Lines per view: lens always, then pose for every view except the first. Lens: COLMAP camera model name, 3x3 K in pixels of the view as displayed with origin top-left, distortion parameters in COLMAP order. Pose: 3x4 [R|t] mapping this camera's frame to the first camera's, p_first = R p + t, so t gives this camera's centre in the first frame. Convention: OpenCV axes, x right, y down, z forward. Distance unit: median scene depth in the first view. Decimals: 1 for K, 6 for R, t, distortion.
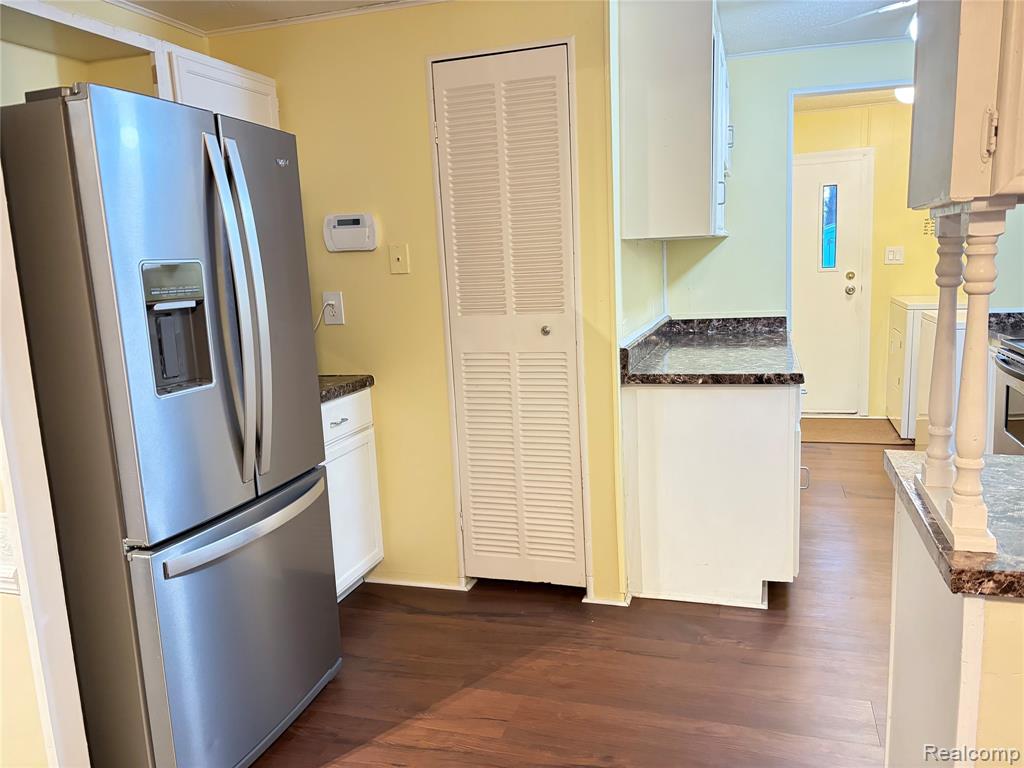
lens RADIAL K [[777.4, 0, 512.5], [0, 777.4, 390.0], [0, 0, 1]] dist [0.055494, -0.056684]
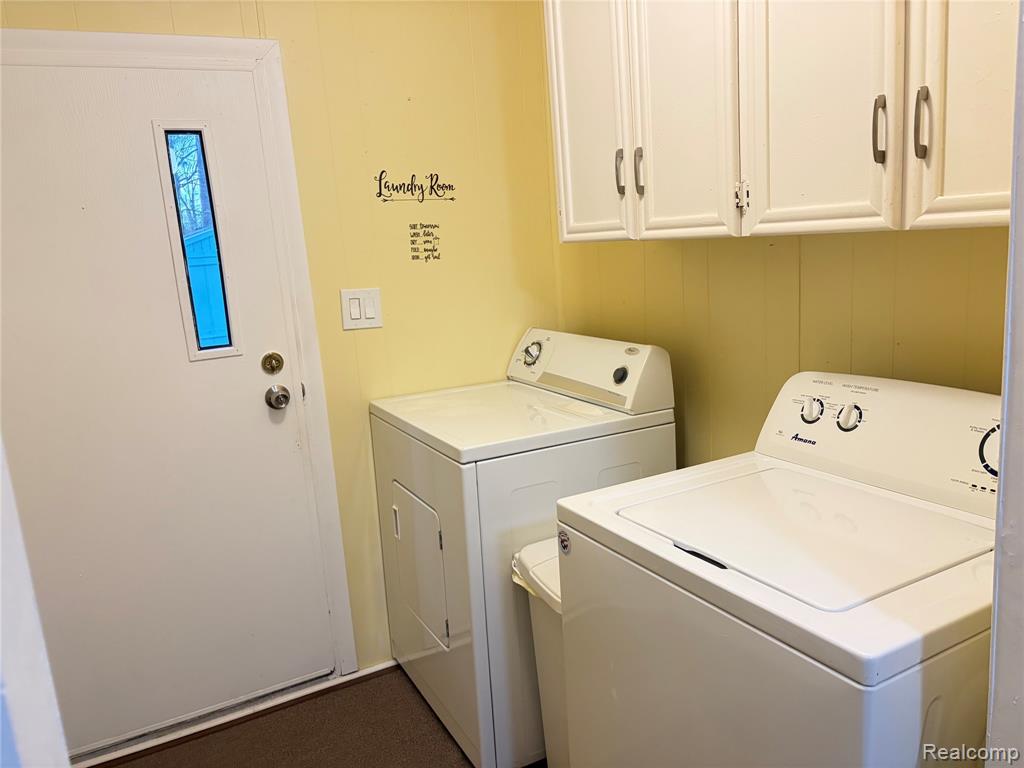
lens RADIAL K [[777.4, 0, 517.5], [0, 777.4, 387.0], [0, 0, 1]] dist [0.055494, -0.056684]
pose [[0.693034, -0.135843, 0.707991, 0.235431], [0.154774, 0.987222, 0.037914, -0.130405], [-0.704095, 0.083303, 0.705203, 0.636175]]
